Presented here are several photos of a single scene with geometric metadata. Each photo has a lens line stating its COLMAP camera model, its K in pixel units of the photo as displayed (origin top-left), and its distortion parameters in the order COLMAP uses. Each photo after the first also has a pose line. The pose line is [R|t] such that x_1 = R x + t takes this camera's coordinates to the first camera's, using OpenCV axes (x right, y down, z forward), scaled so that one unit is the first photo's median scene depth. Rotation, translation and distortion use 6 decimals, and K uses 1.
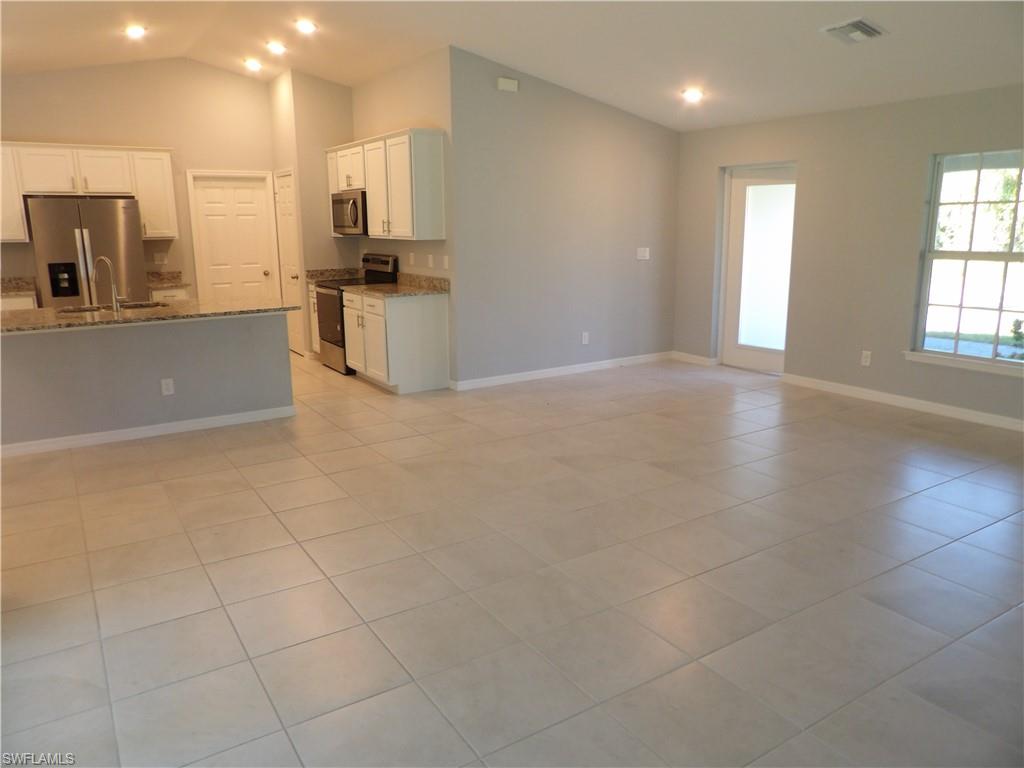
lens RADIAL K [[734.2, 0, 505.6], [0, 734.2, 379.7], [0, 0, 1]] dist [-0.037692, 0.046447]
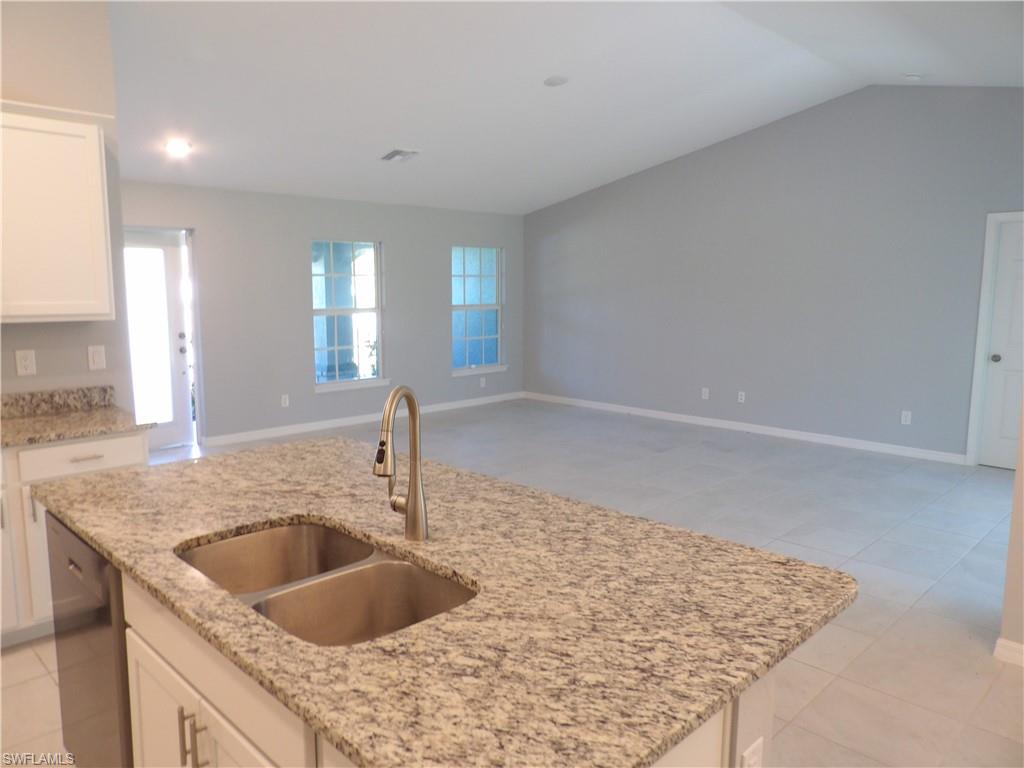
lens RADIAL K [[734.2, 0, 512.2], [0, 734.2, 383.9], [0, 0, 1]] dist [-0.037692, 0.046447]
pose [[-0.219453, -0.123423, 0.967785, -0.627970], [0.206038, 0.963730, 0.169627, -0.153927], [-0.953619, 0.236625, -0.186064, 0.728212]]
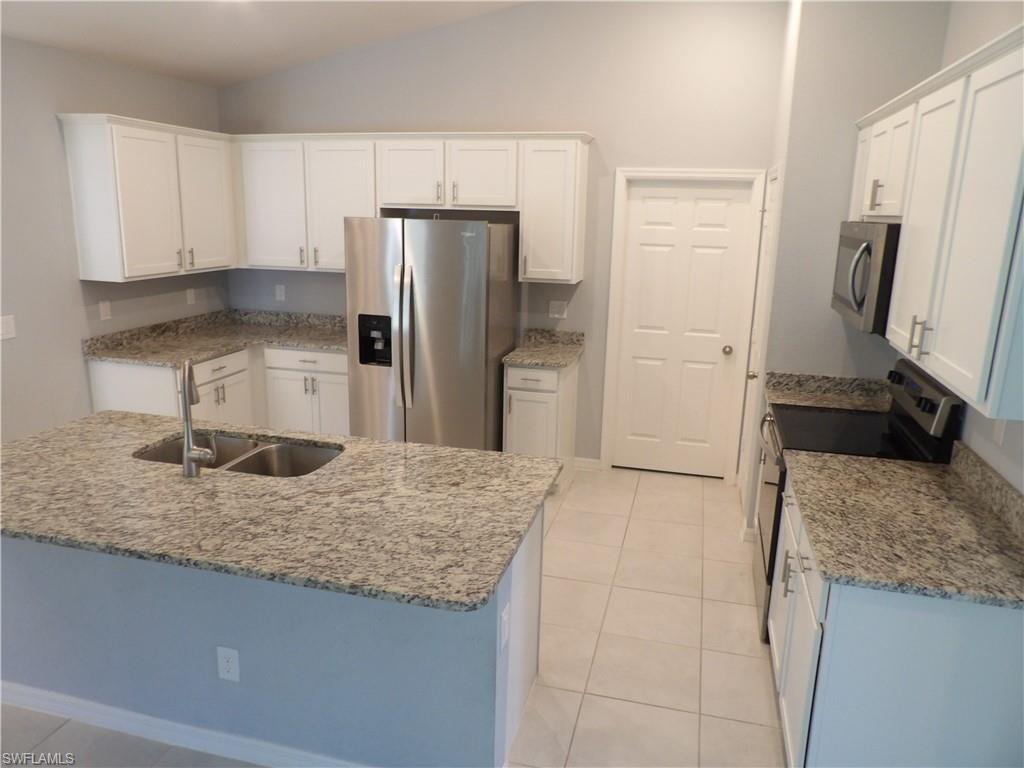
lens RADIAL K [[734.2, 0, 507.9], [0, 734.2, 382.1], [0, 0, 1]] dist [-0.037692, 0.046447]
pose [[0.678858, 0.195058, -0.707887, -0.045514], [-0.184895, 0.978415, 0.092289, -0.171657], [0.710609, 0.068234, 0.700270, 0.584996]]
